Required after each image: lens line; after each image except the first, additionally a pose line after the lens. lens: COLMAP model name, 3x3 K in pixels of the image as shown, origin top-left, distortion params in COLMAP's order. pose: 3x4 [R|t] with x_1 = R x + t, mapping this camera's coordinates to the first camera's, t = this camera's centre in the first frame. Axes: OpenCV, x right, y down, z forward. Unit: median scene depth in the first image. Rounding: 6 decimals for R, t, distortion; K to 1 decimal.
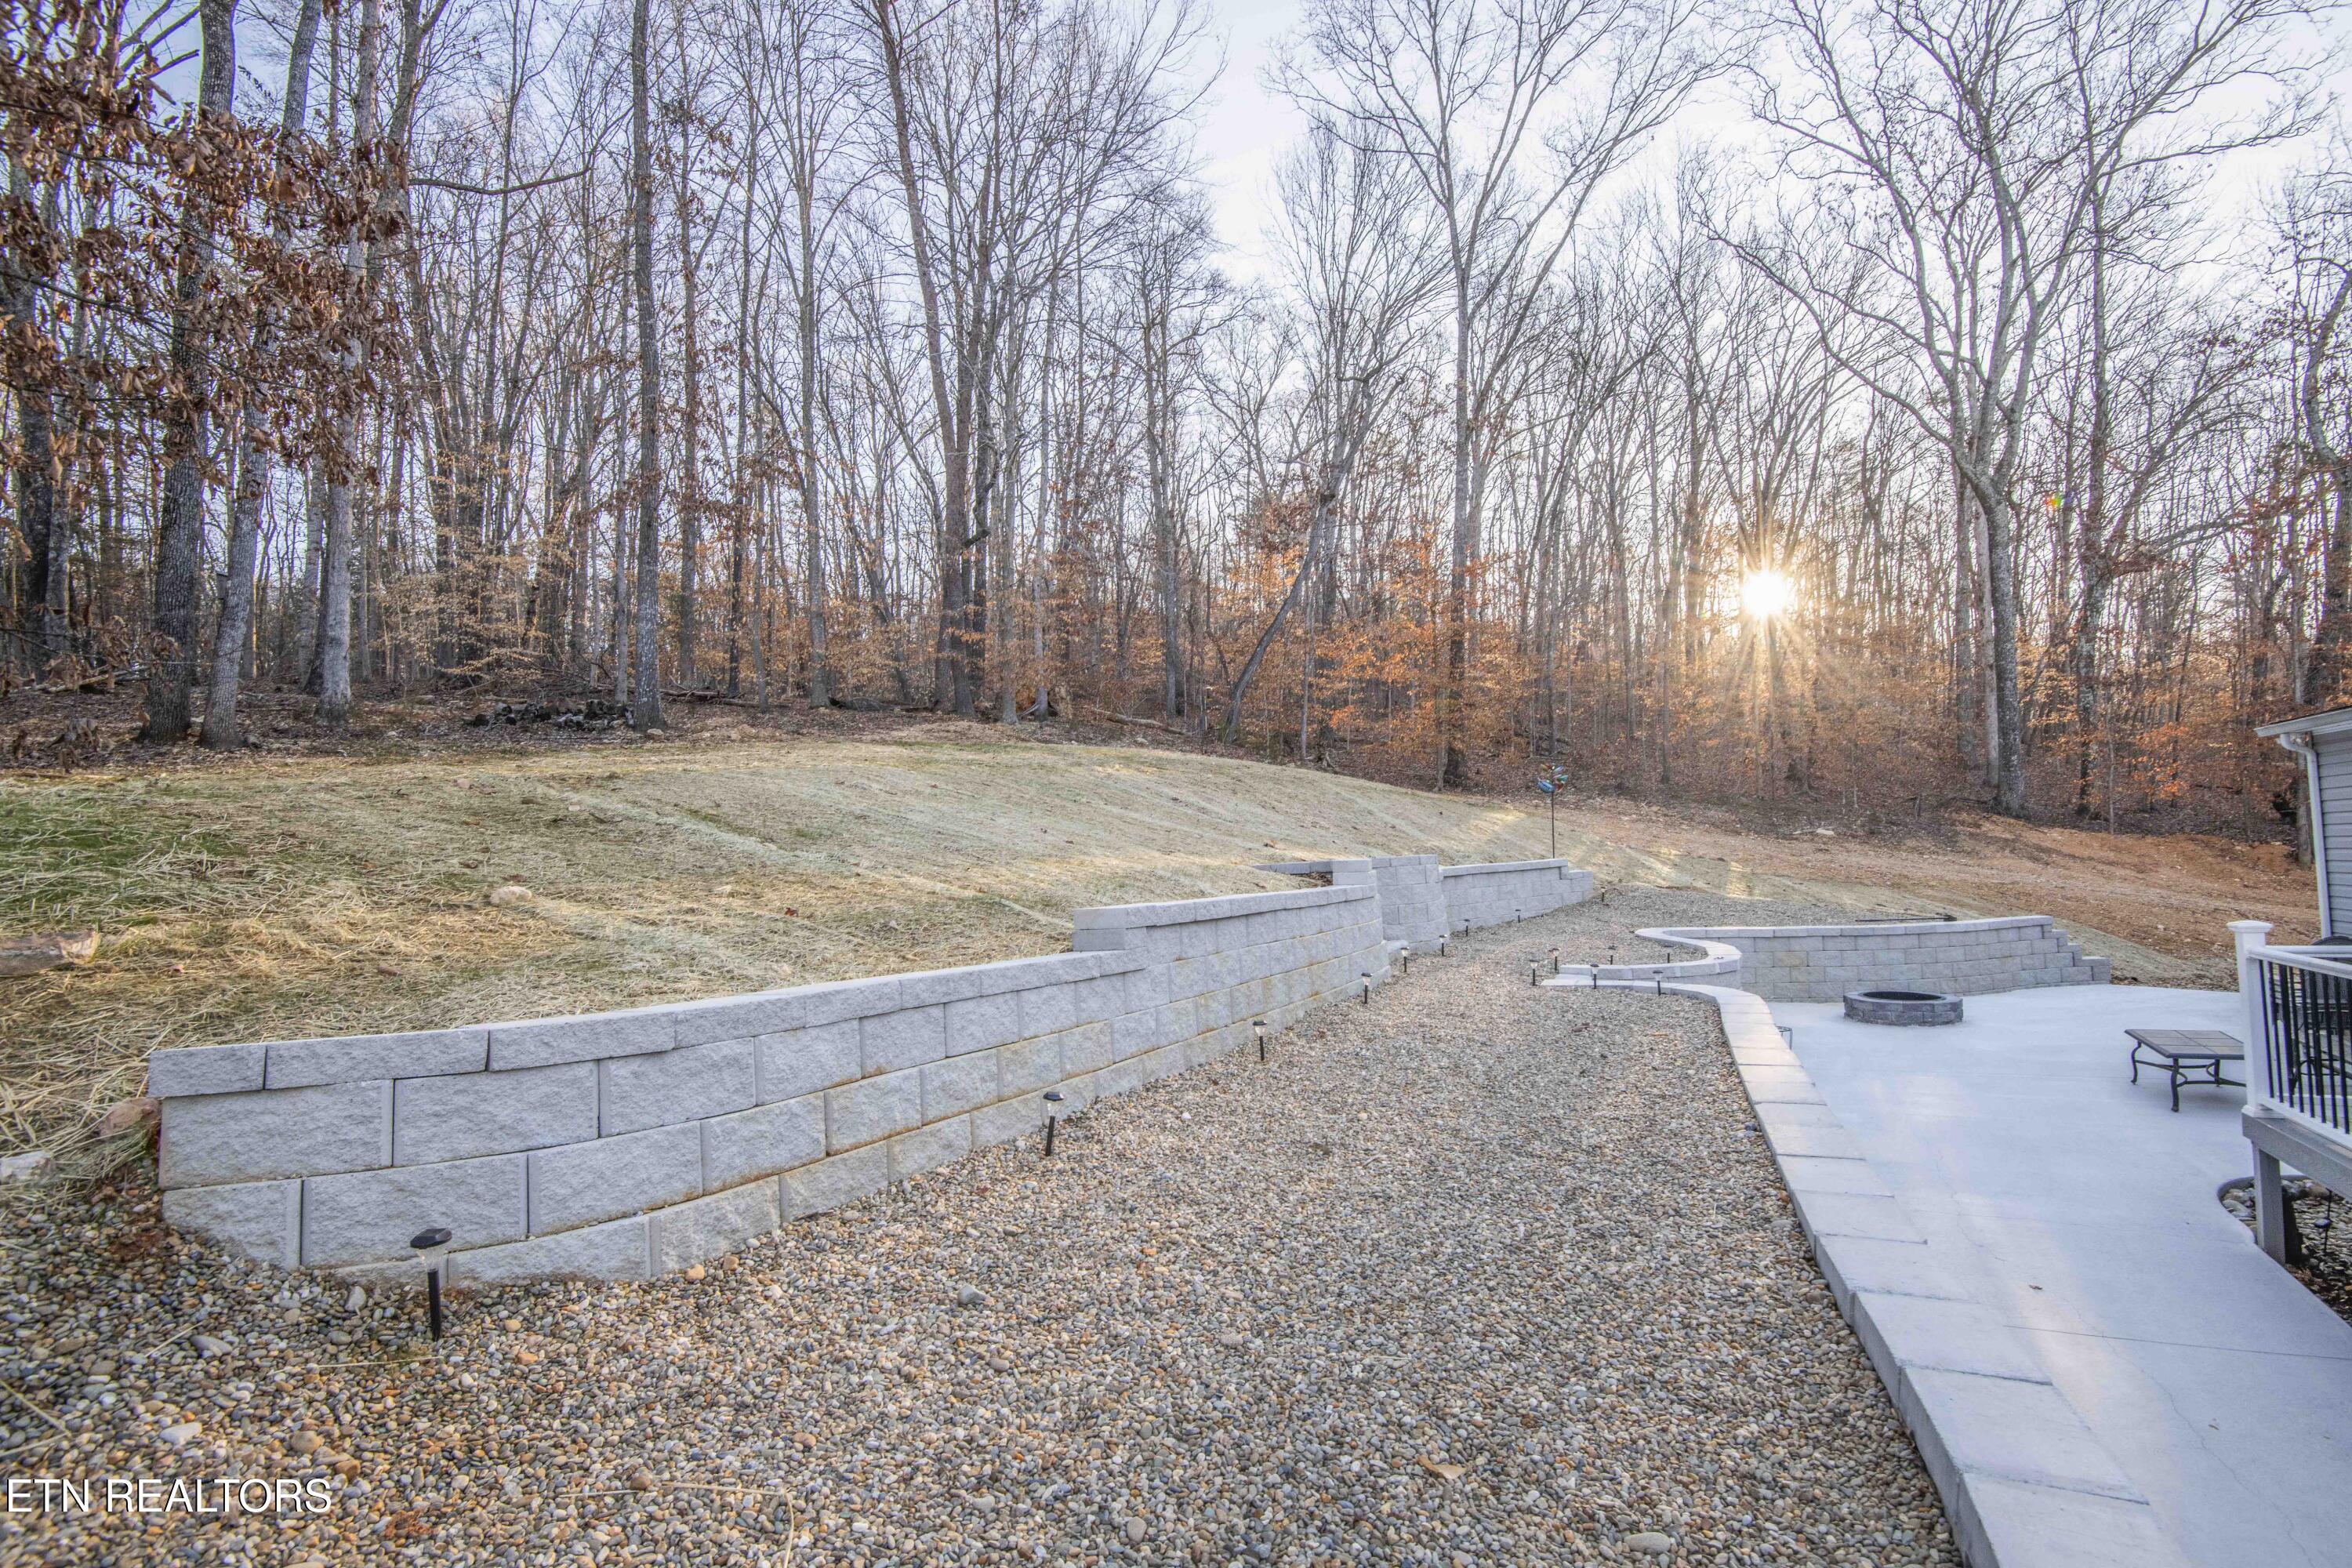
lens RADIAL K [[1099.0, 0, 1192.7], [0, 1099.0, 777.8], [0, 0, 1]] dist [-0.000737, -0.025942]
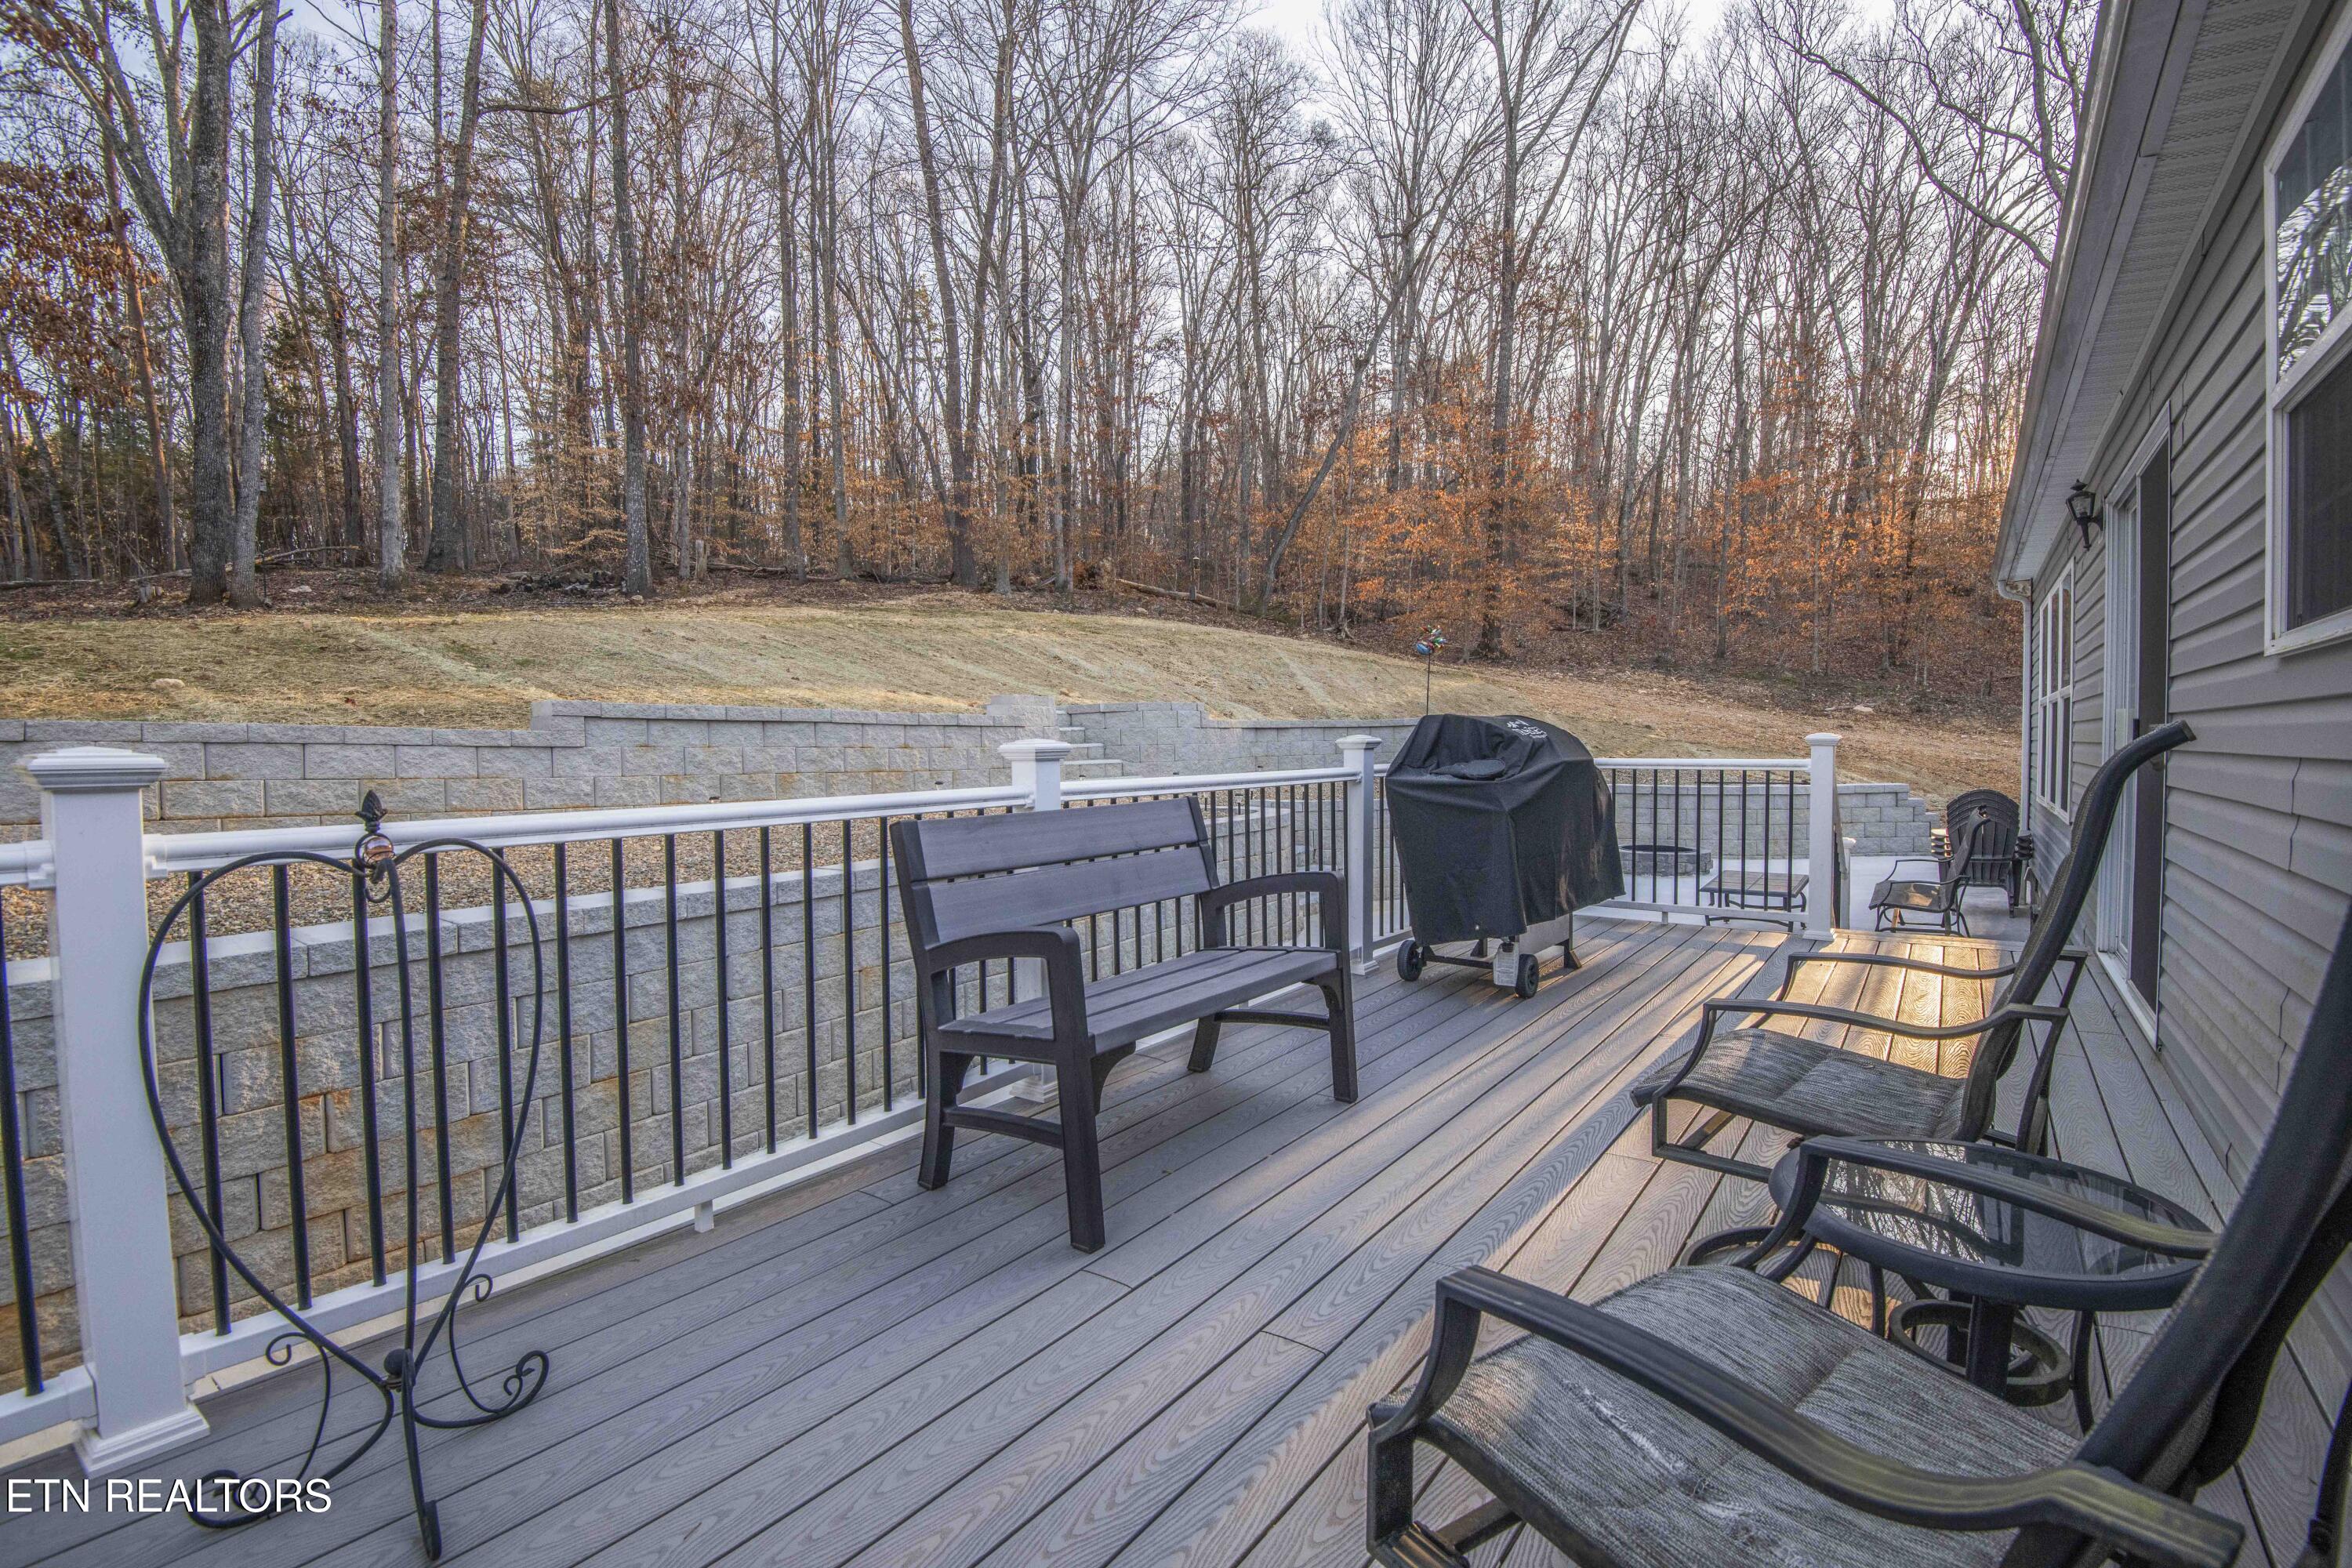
lens RADIAL K [[1100.7, 0, 1186.5], [0, 1100.7, 780.8], [0, 0, 1]] dist [0.003685, -0.038656]
pose [[0.983185, 0.026130, -0.180732, 0.161531], [-0.006438, 0.994054, 0.108695, 0.011243], [0.182497, -0.105703, 0.977508, -0.030598]]
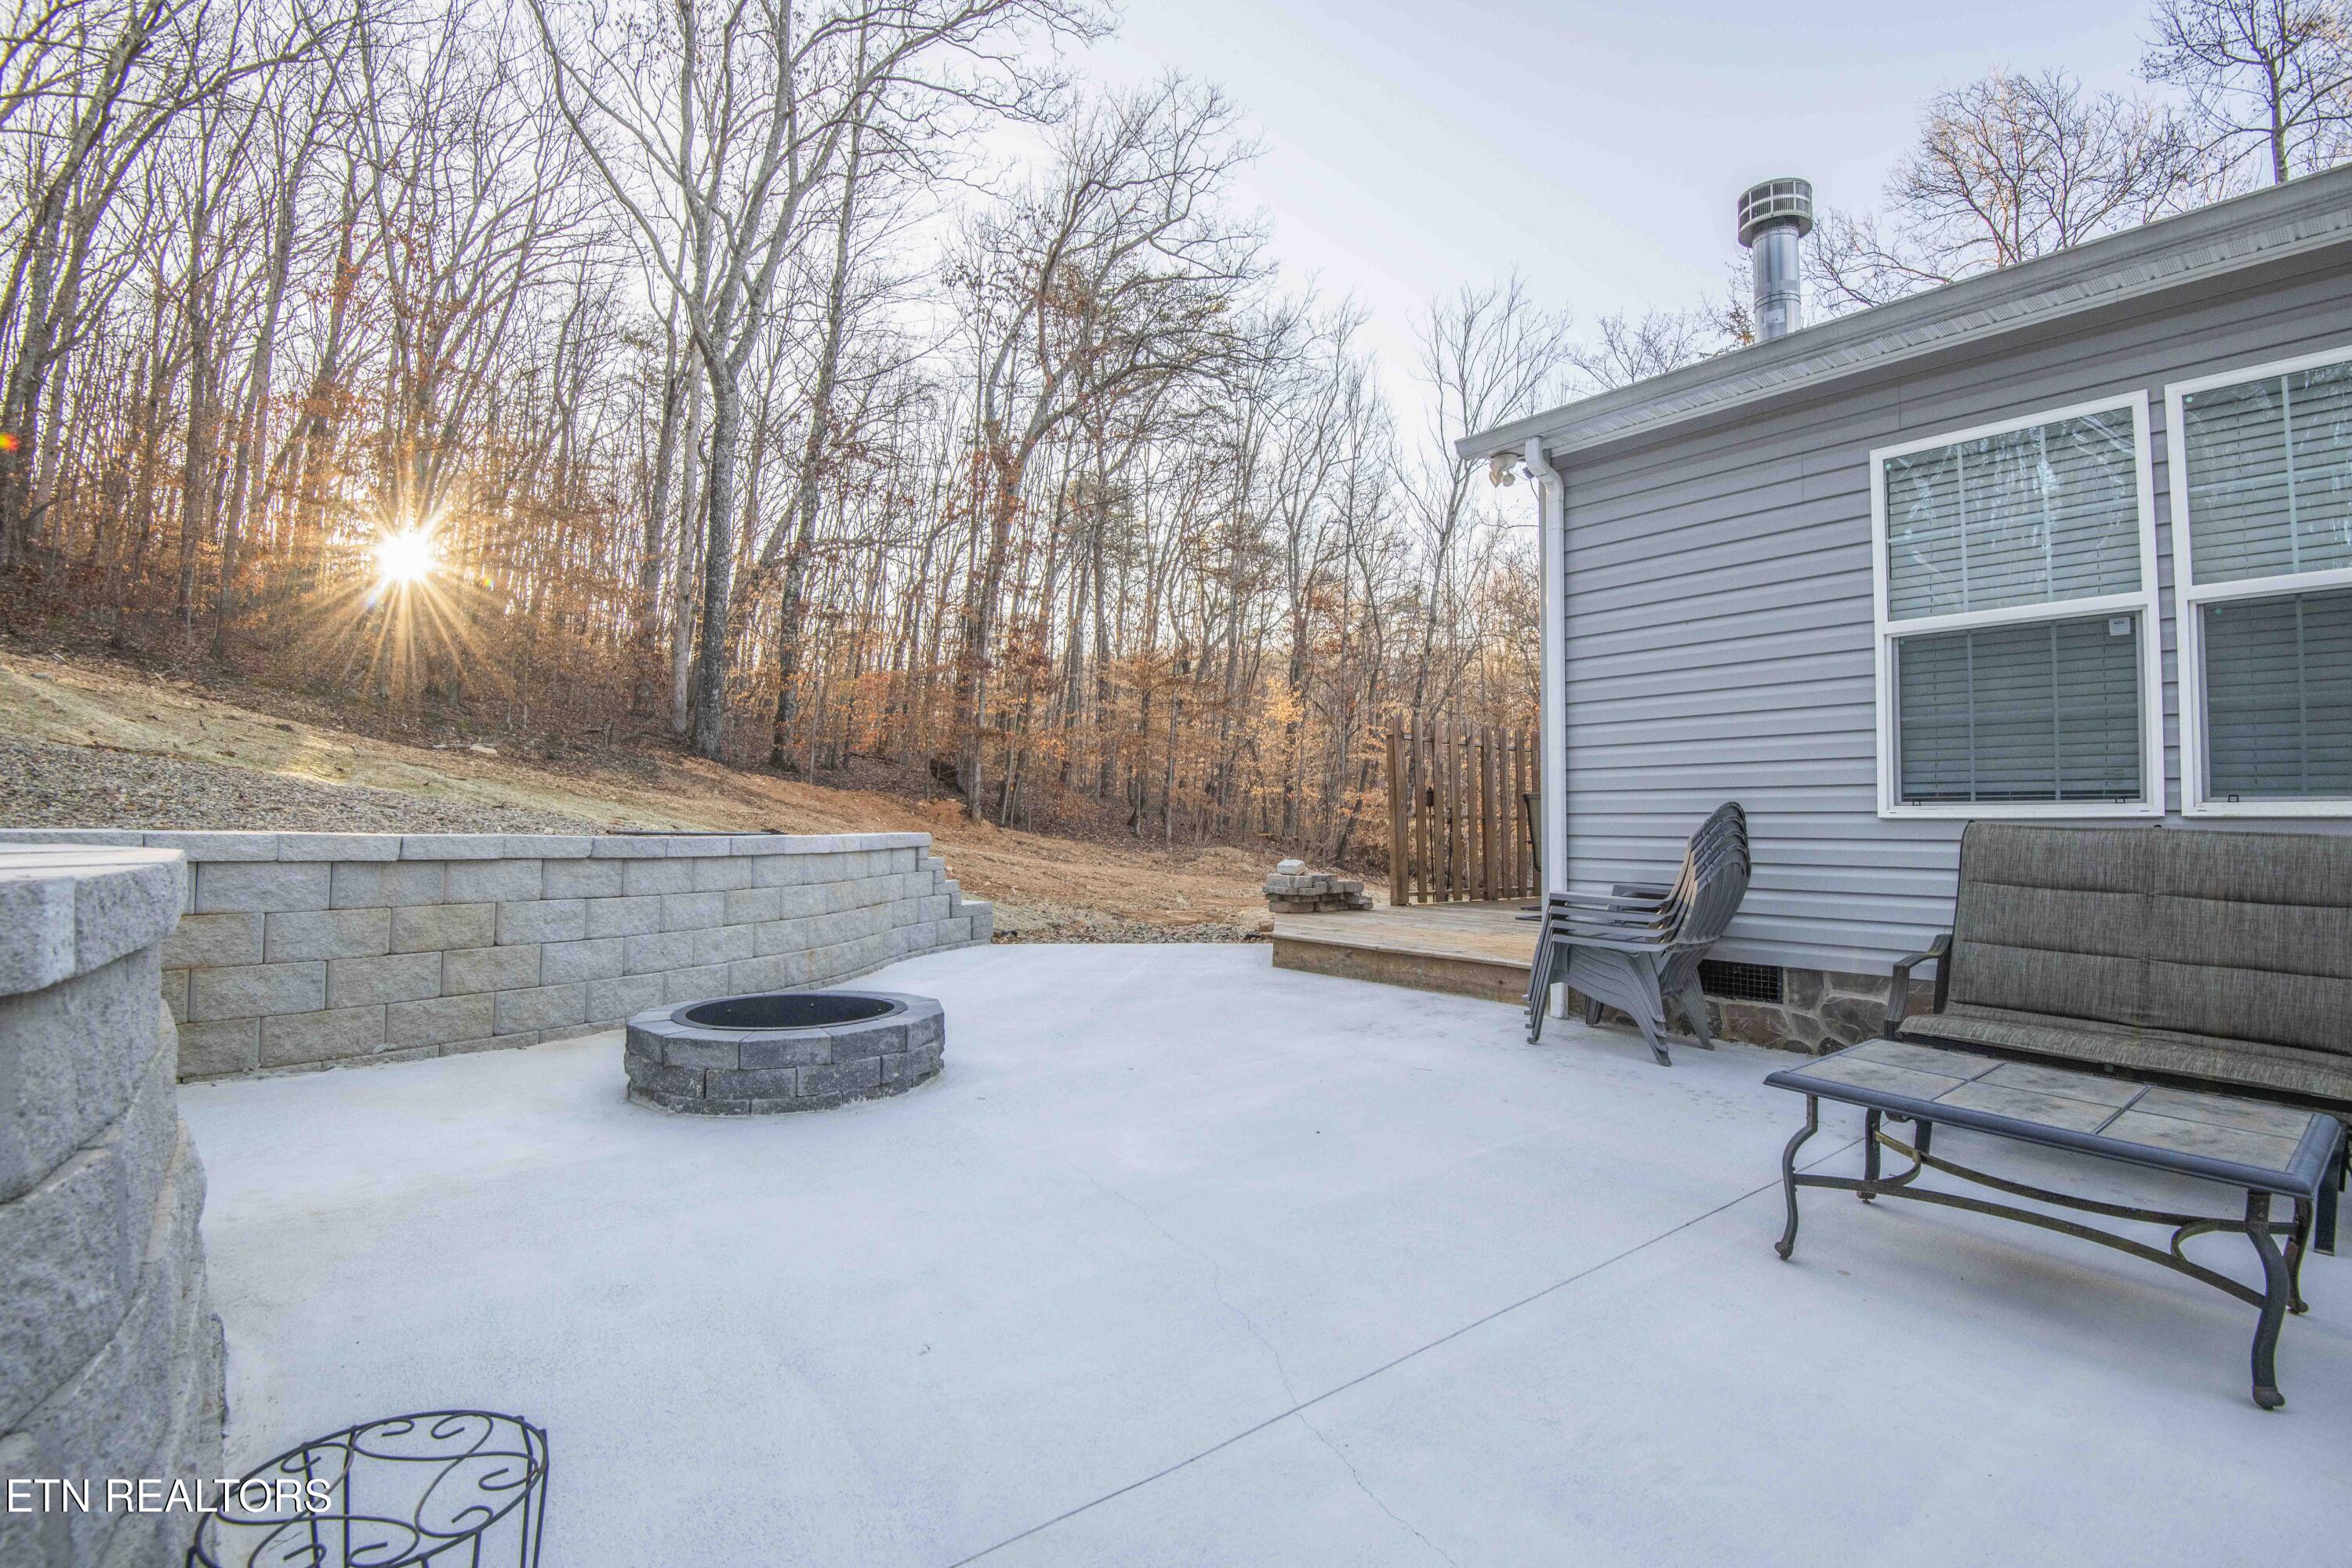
lens RADIAL K [[1099.0, 0, 1192.7], [0, 1099.0, 777.8], [0, 0, 1]] dist [-0.000737, -0.025942]
pose [[0.434830, 0.070540, 0.897746, 0.154449], [-0.082256, 0.995871, -0.038409, 0.051690], [-0.896748, -0.057143, 0.438836, 0.293030]]
